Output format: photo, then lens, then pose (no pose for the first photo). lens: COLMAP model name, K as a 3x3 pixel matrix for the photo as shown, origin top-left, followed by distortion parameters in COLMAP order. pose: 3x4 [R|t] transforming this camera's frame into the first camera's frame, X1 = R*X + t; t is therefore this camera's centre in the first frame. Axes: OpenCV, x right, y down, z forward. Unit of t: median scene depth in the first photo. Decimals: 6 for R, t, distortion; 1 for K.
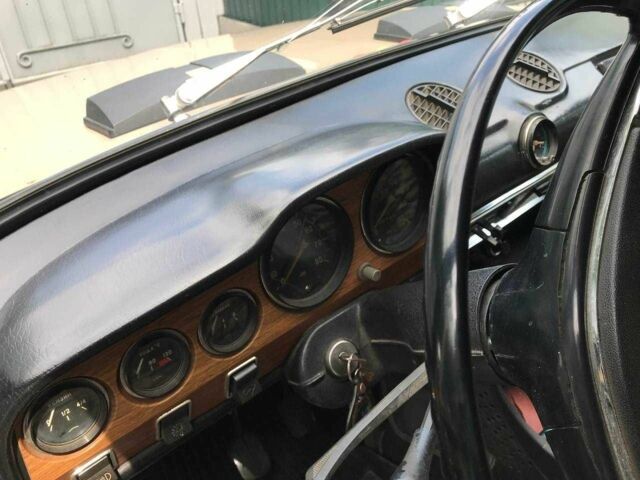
lens RADIAL K [[518.1, 0, 317.1], [0, 518.1, 242.7], [0, 0, 1]] dist [0.011849, 0.000776]
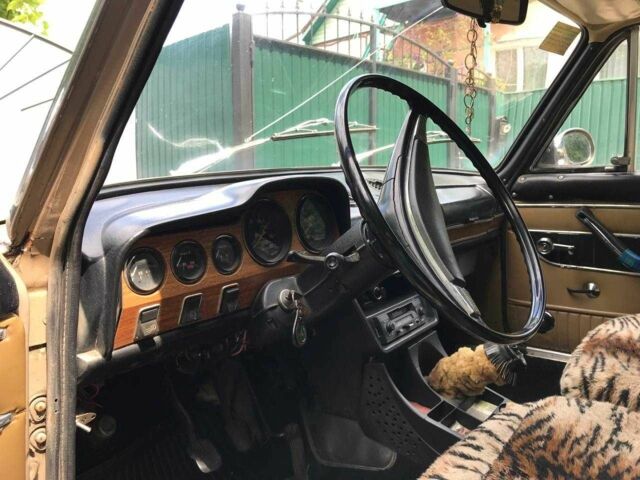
lens RADIAL K [[518.1, 0, 317.1], [0, 518.1, 242.7], [0, 0, 1]] dist [0.011849, 0.000776]
pose [[0.977810, 0.016255, 0.208863, -0.228172], [0.077887, 0.897312, -0.434471, 0.874851], [-0.194477, 0.441098, 0.876134, -0.574408]]
